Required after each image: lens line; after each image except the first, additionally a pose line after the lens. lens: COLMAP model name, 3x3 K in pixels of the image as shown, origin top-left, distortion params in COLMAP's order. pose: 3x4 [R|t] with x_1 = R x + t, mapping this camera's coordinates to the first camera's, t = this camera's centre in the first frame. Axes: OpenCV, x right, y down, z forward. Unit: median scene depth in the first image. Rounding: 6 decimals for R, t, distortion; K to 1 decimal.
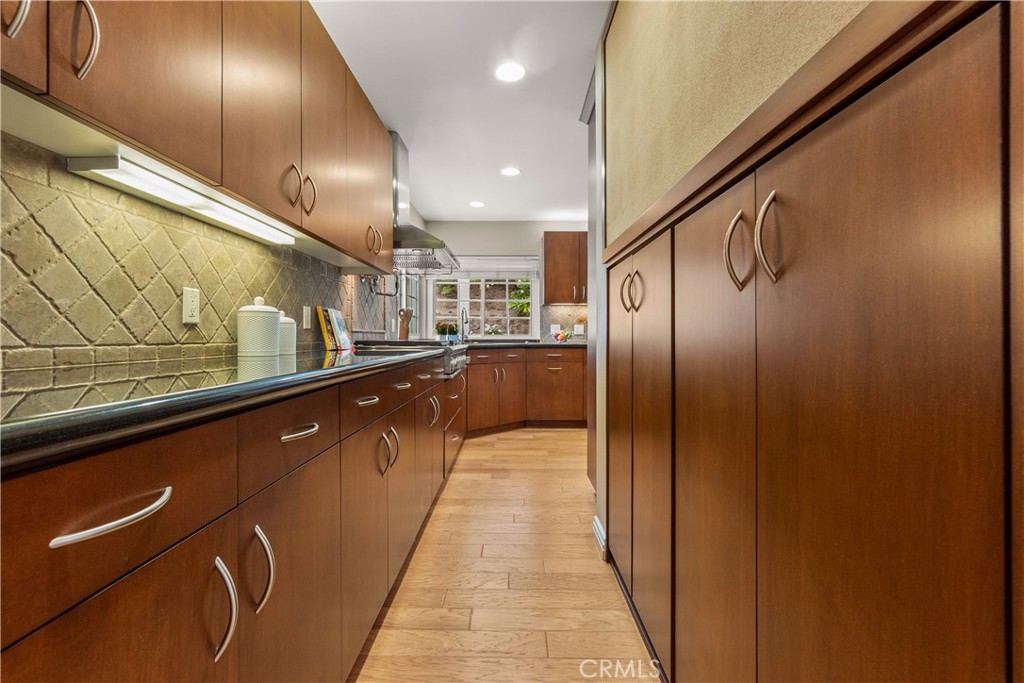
lens RADIAL K [[442.5, 0, 514.1], [0, 442.5, 339.7], [0, 0, 1]] dist [-0.006509, -0.000073]
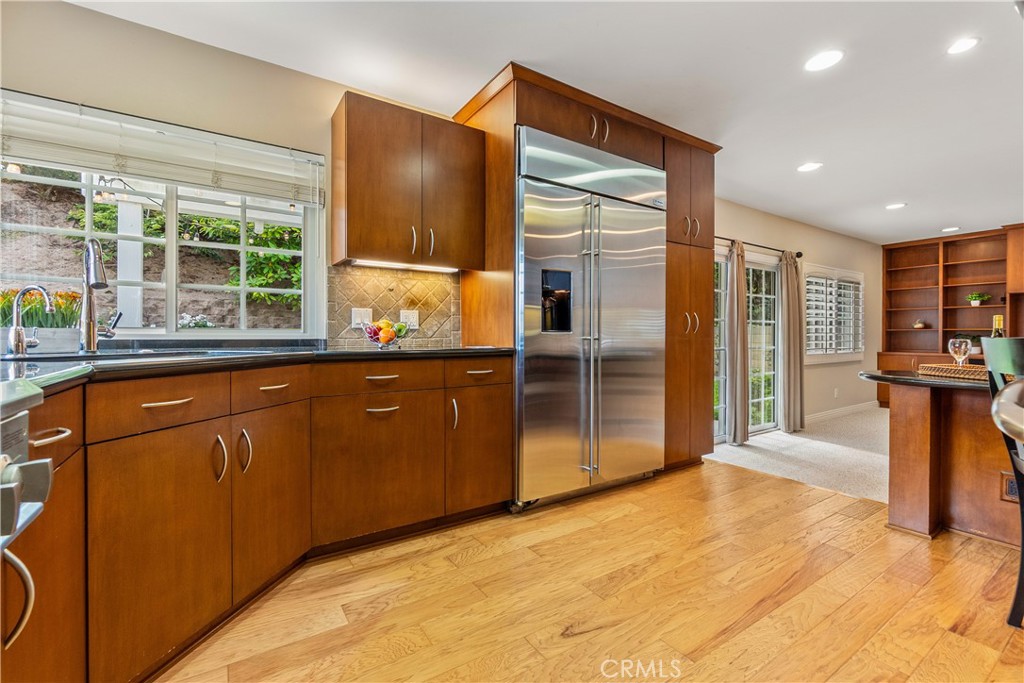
lens RADIAL K [[442.5, 0, 501.9], [0, 442.5, 340.5], [0, 0, 1]] dist [-0.006509, -0.000073]
pose [[0.845541, -0.002996, 0.533902, -0.033617], [-0.000764, 0.999976, 0.006821, -0.002929], [-0.533909, -0.006175, 0.845519, 0.543349]]
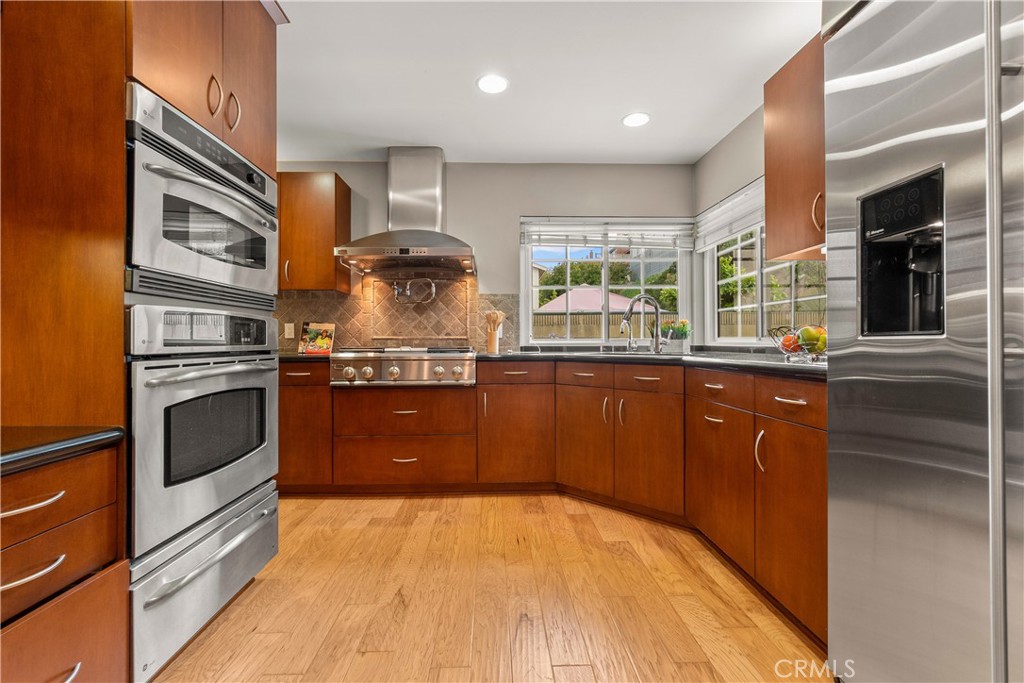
lens RADIAL K [[442.5, 0, 506.6], [0, 442.5, 339.5], [0, 0, 1]] dist [-0.006509, -0.000073]
pose [[0.021531, -0.005381, -0.999754, 0.461462], [-0.001049, 0.999985, -0.005405, -0.005670], [0.999768, 0.001165, 0.021525, 0.739975]]
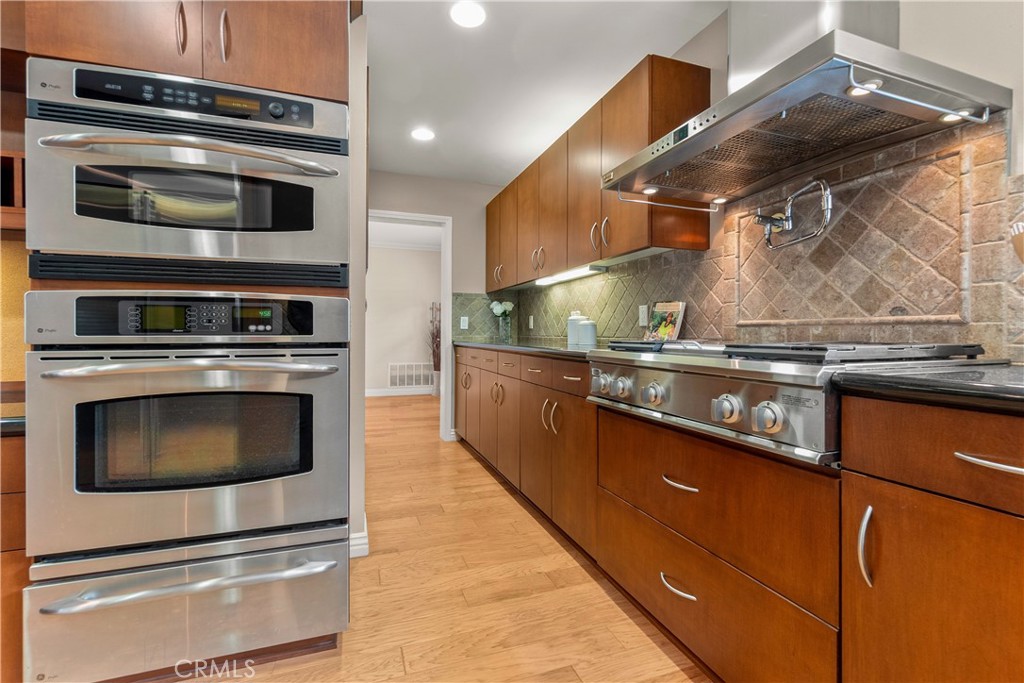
lens RADIAL K [[442.5, 0, 504.6], [0, 442.5, 333.4], [0, 0, 1]] dist [-0.006509, -0.000073]
pose [[-0.945588, 0.001493, -0.325363, 0.089394], [-0.000061, 0.999989, 0.004765, -0.005176], [0.325366, 0.004525, -0.945577, 0.830617]]
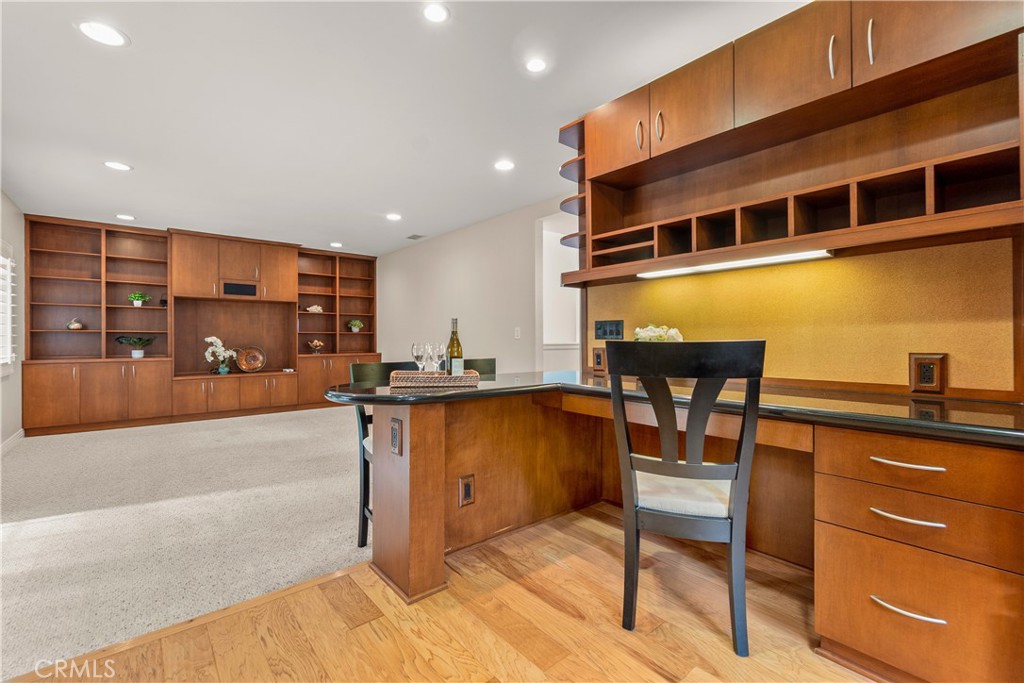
lens RADIAL K [[442.5, 0, 512.6], [0, 442.5, 340.8], [0, 0, 1]] dist [-0.006509, -0.000073]
pose [[-0.636696, -0.001509, 0.771113, 0.232653], [0.003269, 0.999984, 0.004656, -0.004689], [-0.771108, 0.005485, -0.636681, 0.852105]]
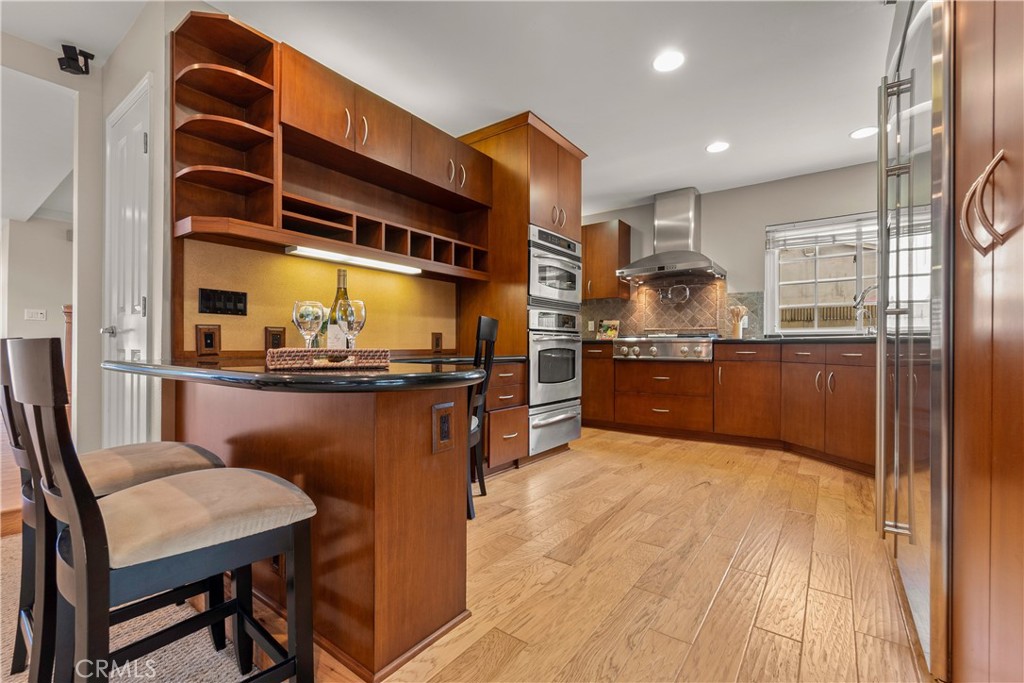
lens RADIAL K [[442.5, 0, 504.0], [0, 442.5, 349.3], [0, 0, 1]] dist [-0.006509, -0.000073]
pose [[-0.604985, 0.004513, -0.796224, 0.723015], [-0.006399, 0.999924, 0.010530, 0.022221], [0.796211, 0.011466, -0.604910, 0.884432]]
